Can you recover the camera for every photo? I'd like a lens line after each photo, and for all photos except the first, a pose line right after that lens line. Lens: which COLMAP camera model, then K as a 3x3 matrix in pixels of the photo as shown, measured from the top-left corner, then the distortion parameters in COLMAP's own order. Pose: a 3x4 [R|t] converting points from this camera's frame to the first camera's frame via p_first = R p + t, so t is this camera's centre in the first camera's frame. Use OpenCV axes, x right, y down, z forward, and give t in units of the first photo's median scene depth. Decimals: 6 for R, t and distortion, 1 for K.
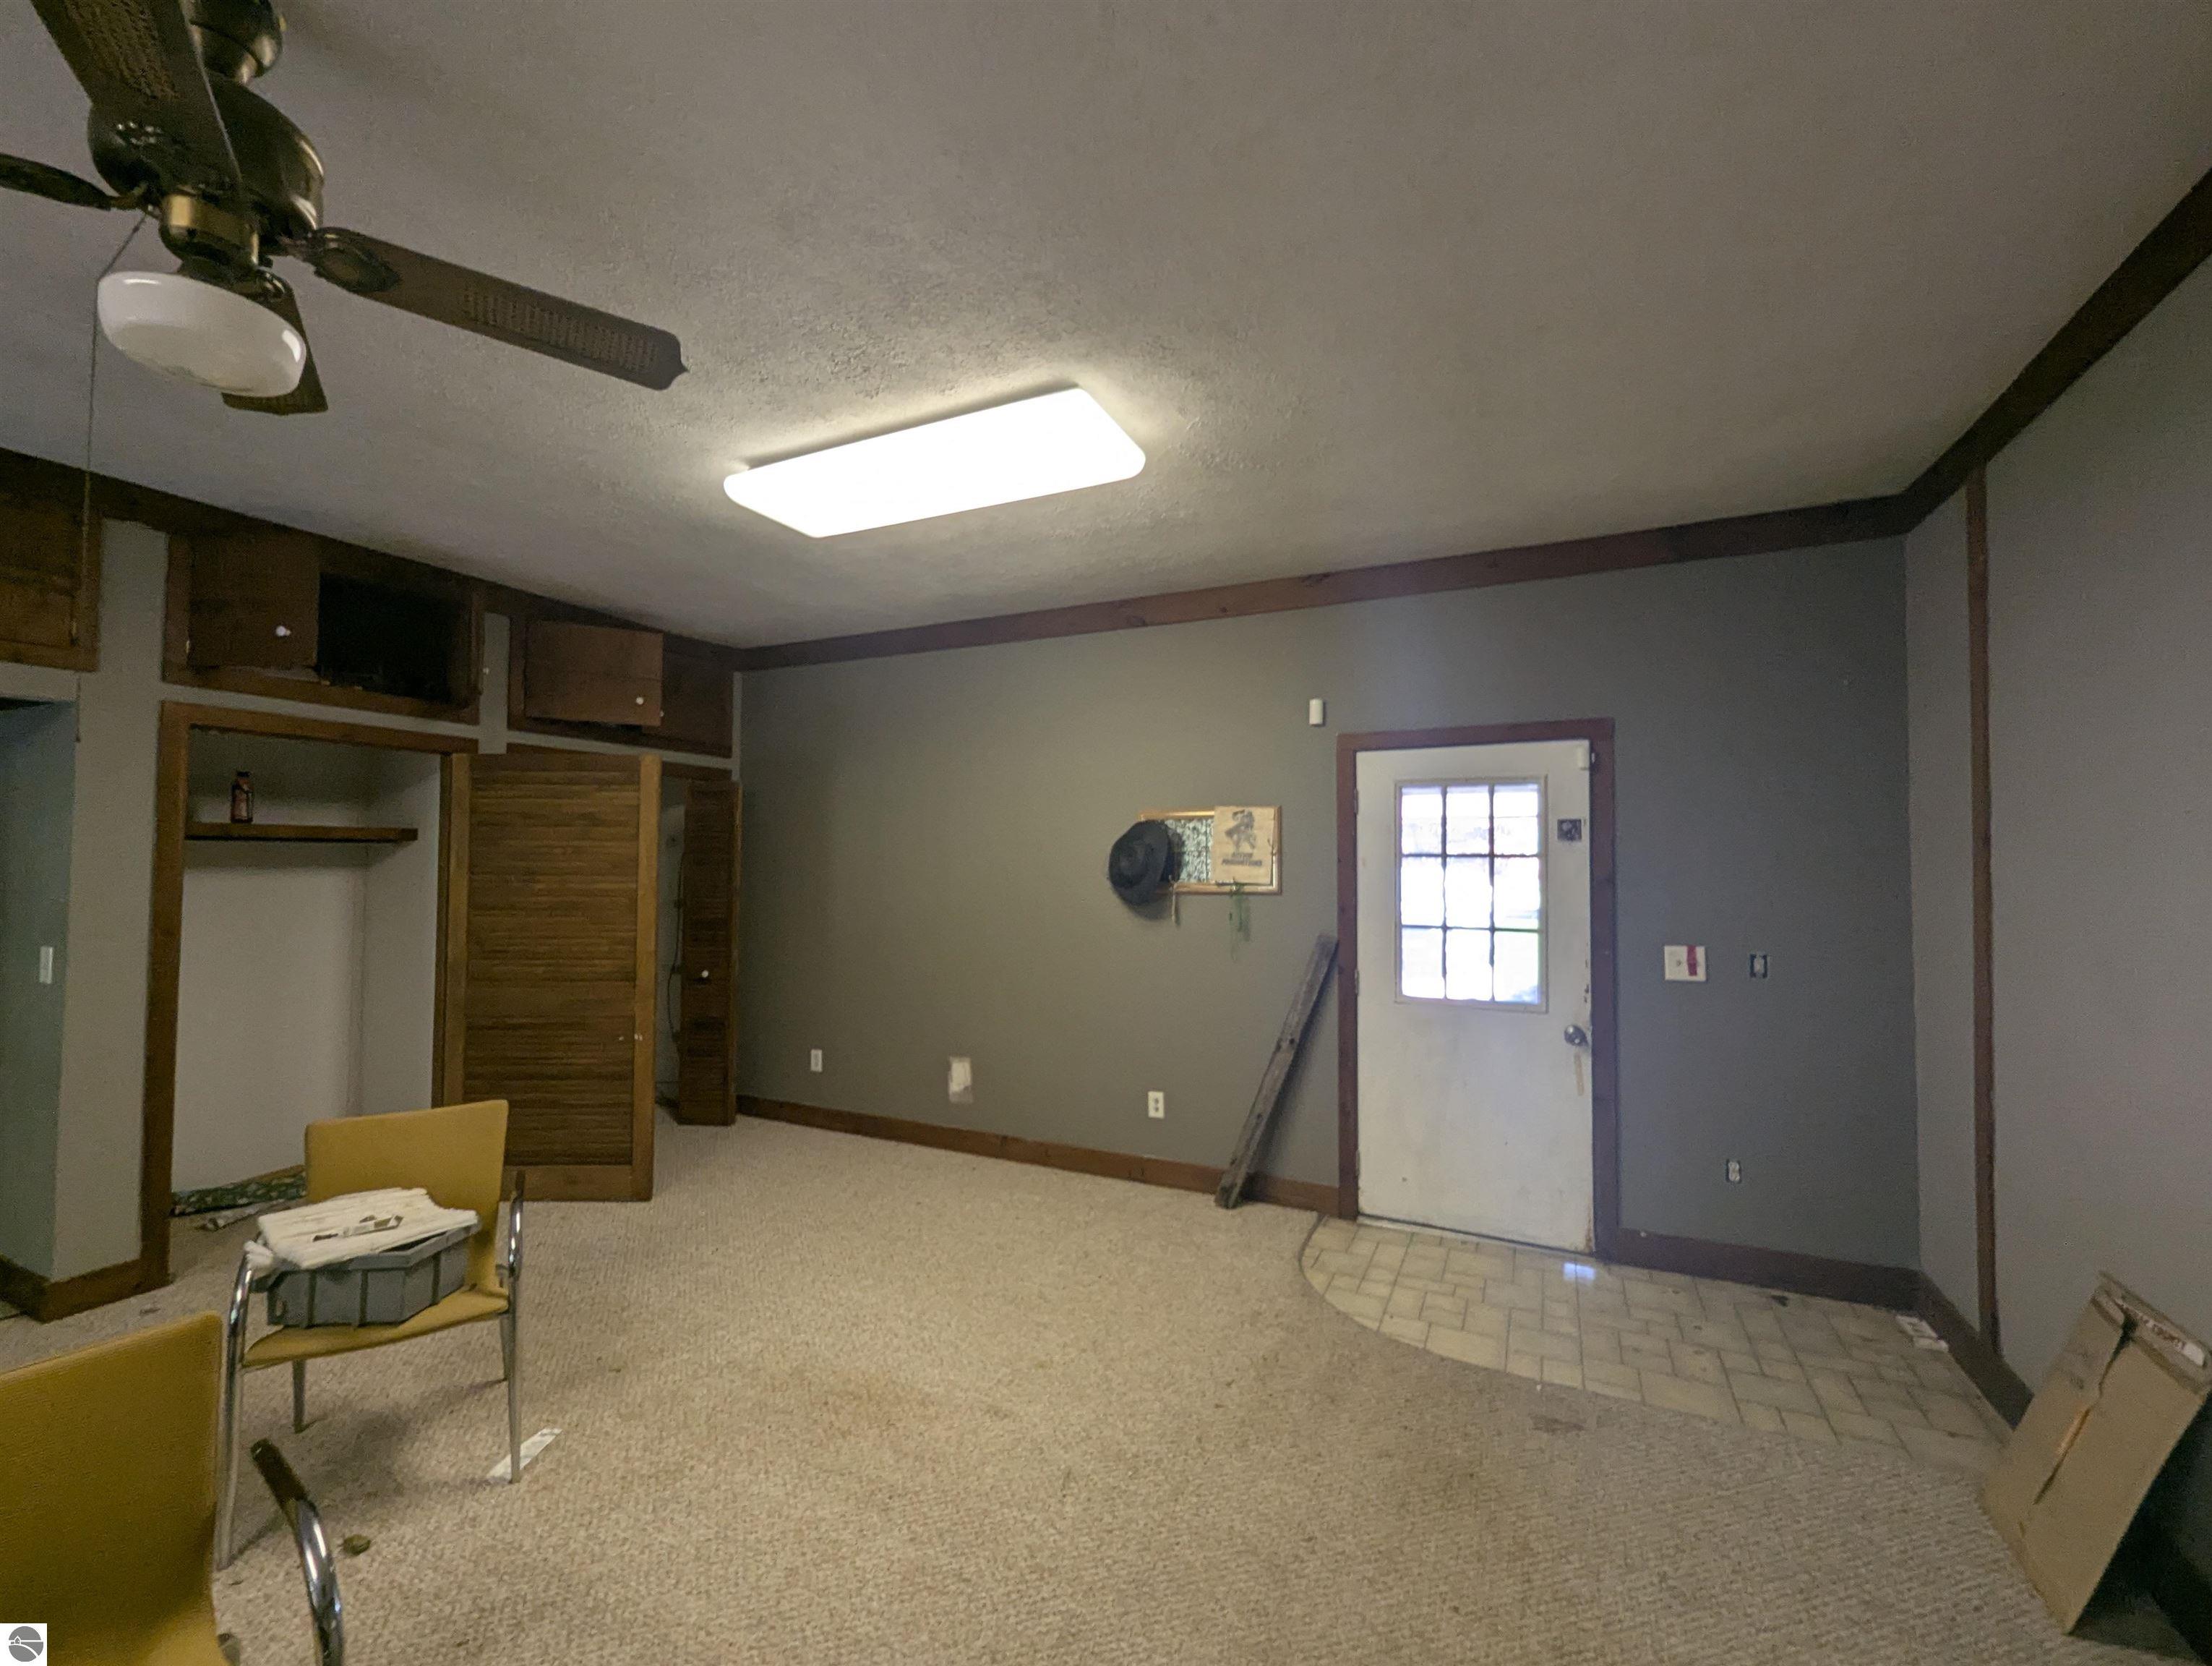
lens RADIAL K [[913.8, 0, 1111.1], [0, 913.8, 832.0], [0, 0, 1]] dist [-0.001046, -0.000129]
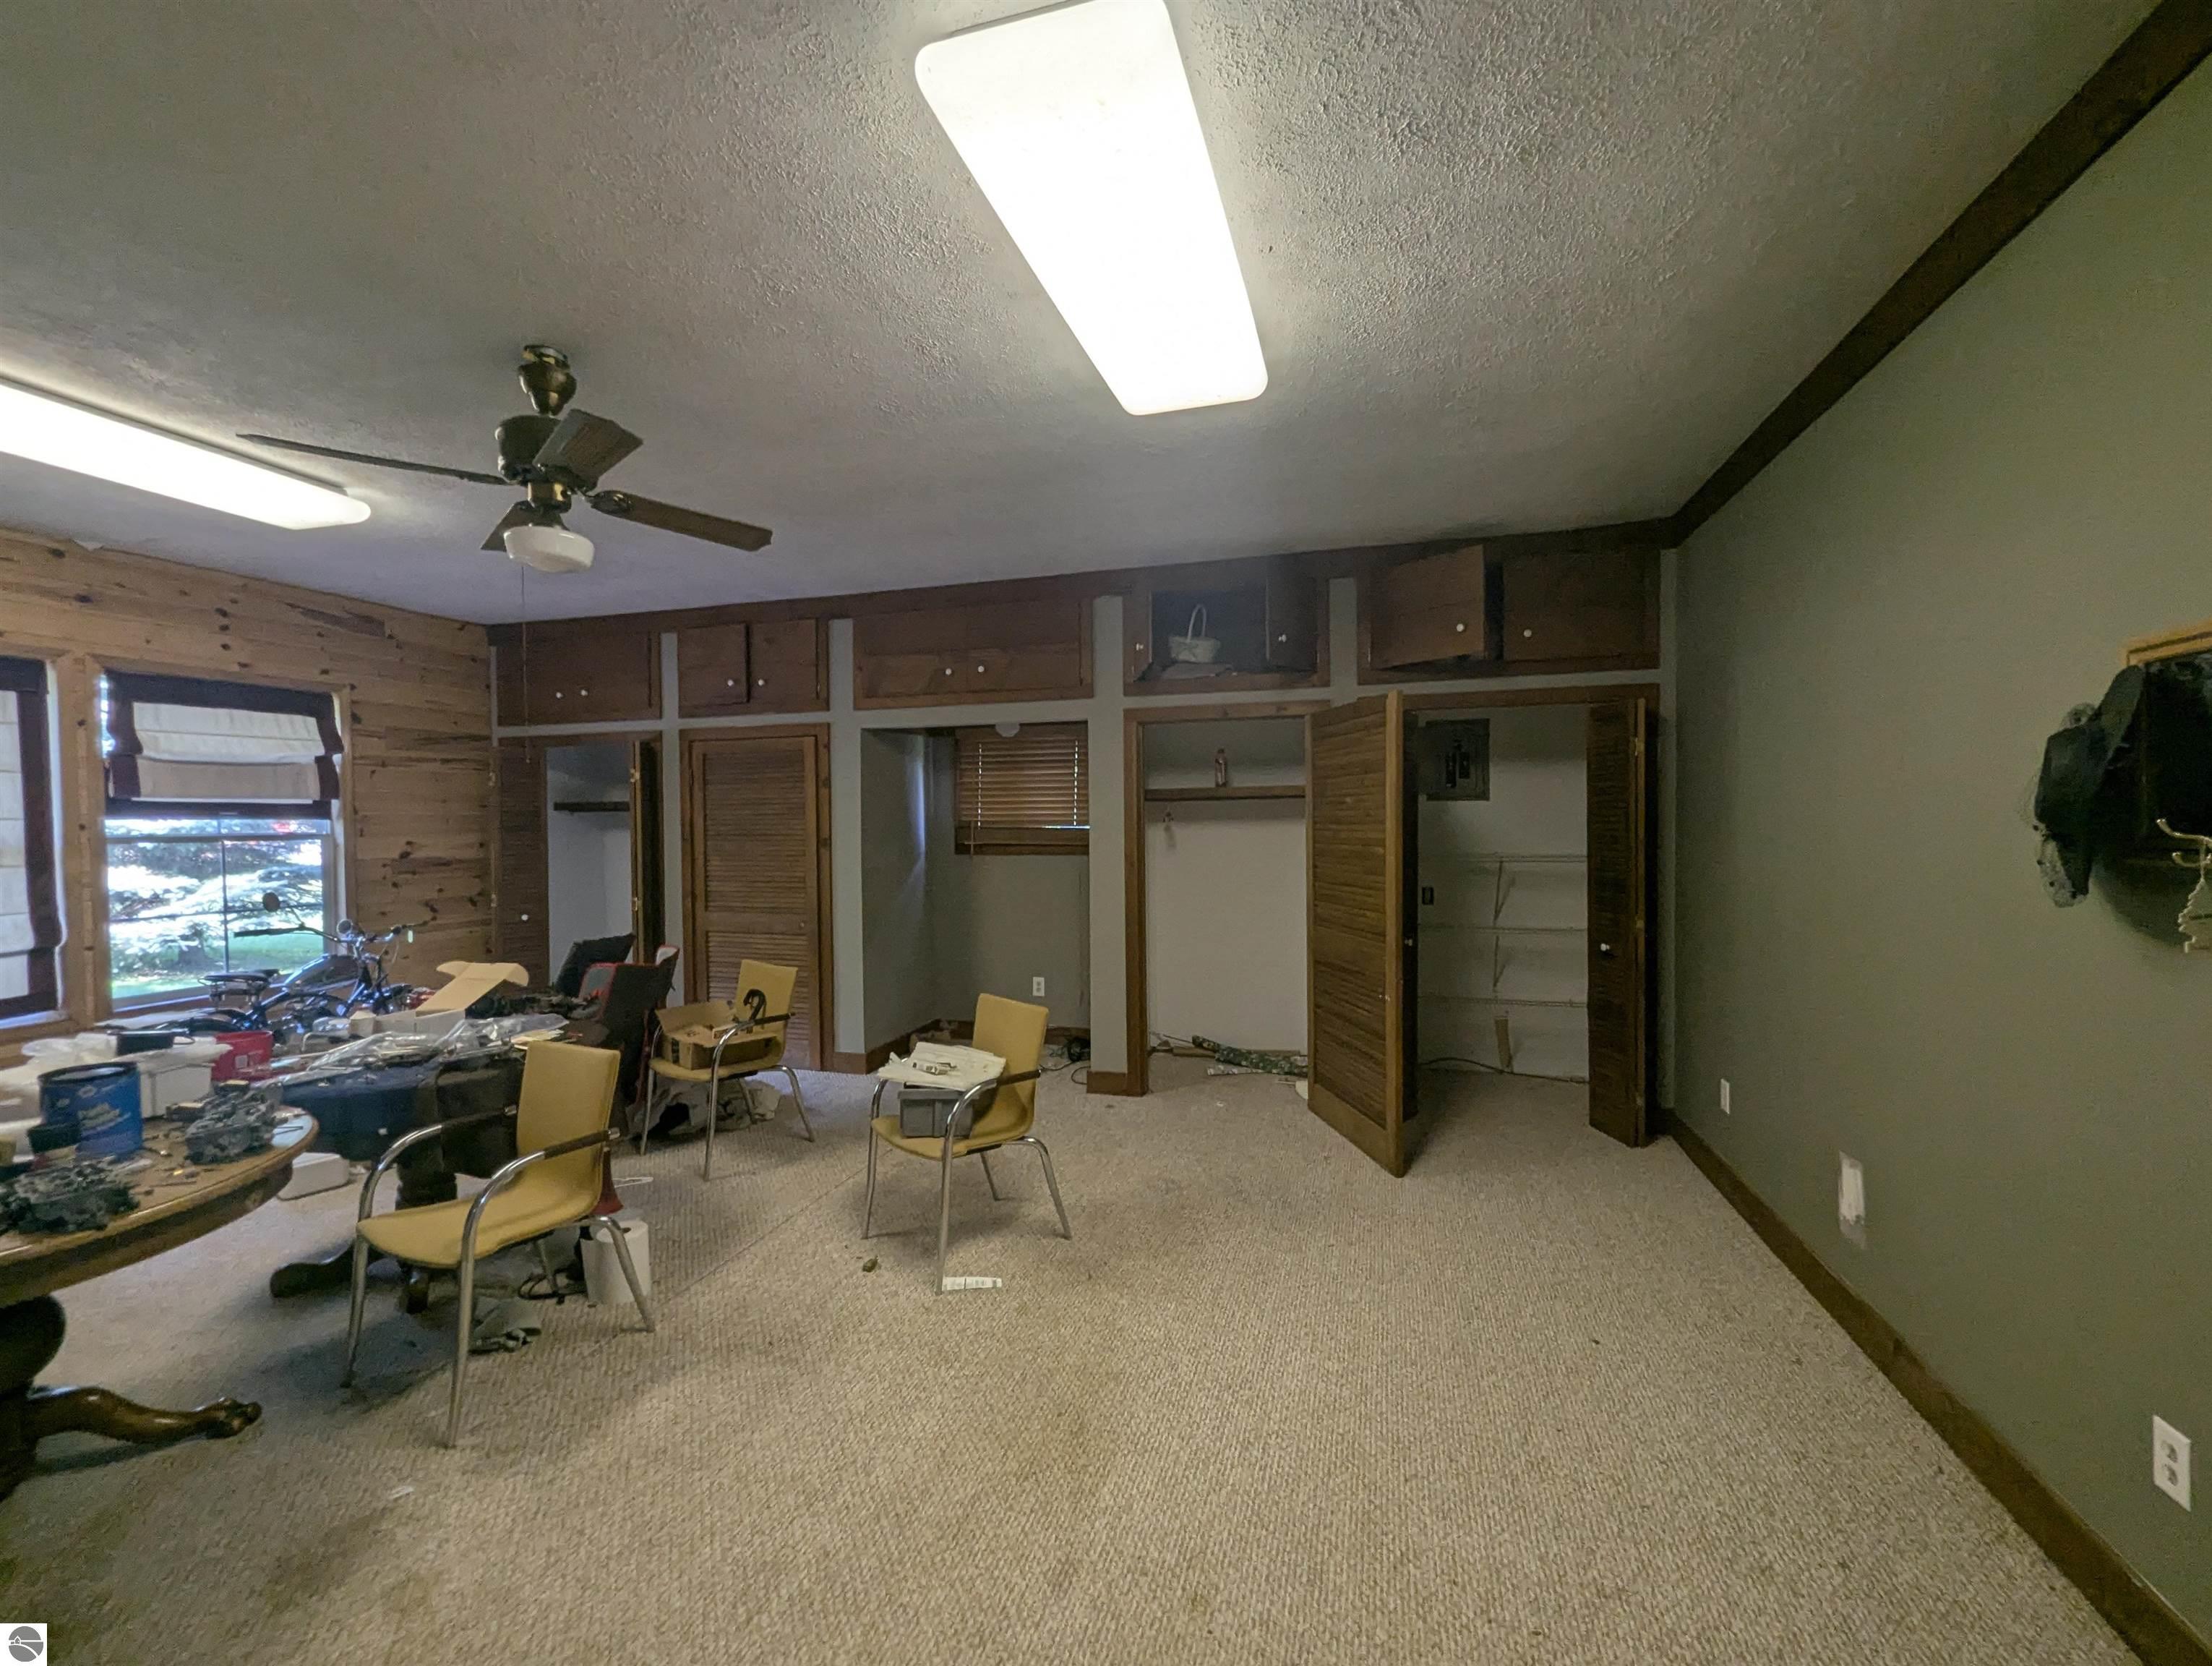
lens RADIAL K [[913.8, 0, 1111.3], [0, 913.8, 844.1], [0, 0, 1]] dist [-0.001046, -0.000129]
pose [[0.152457, 0.015816, -0.988184, 0.426325], [0.048737, 0.998535, 0.023501, 0.039336], [0.987108, -0.051744, 0.151463, 0.710982]]
